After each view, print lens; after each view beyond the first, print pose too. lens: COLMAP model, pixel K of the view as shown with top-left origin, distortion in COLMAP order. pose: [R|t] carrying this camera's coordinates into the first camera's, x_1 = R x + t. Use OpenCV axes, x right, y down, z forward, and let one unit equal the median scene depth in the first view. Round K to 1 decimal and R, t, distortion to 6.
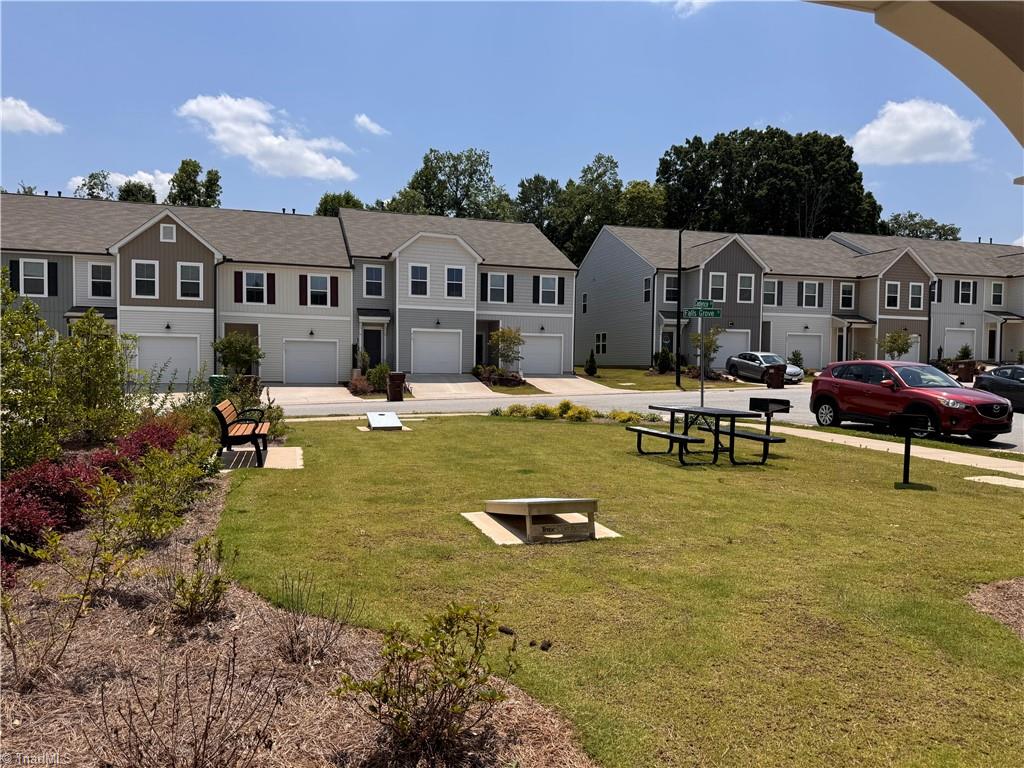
lens RADIAL K [[716.5, 0, 512.0], [0, 716.5, 384.0], [0, 0, 1]] dist [0.169519, -0.252358]
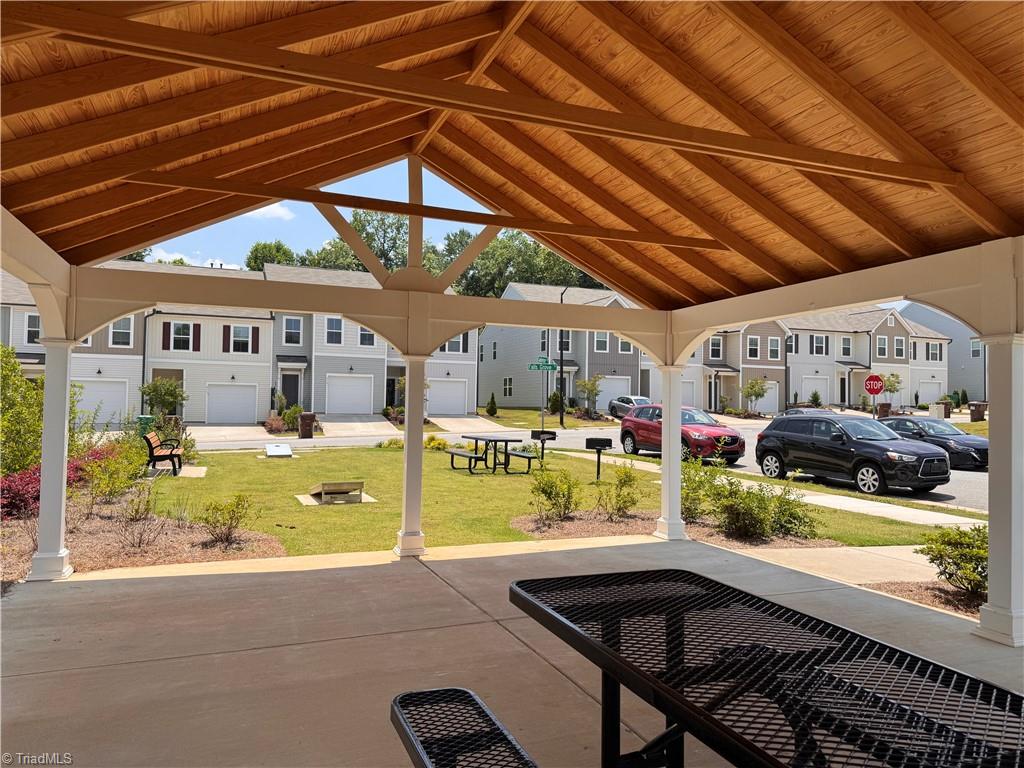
lens RADIAL K [[716.5, 0, 512.0], [0, 716.5, 384.0], [0, 0, 1]] dist [0.169519, -0.252358]
pose [[0.996581, 0.005045, 0.082465, 0.054817], [-0.000363, 0.998392, -0.056692, 0.002623], [-0.082619, 0.056468, 0.994980, -0.142231]]
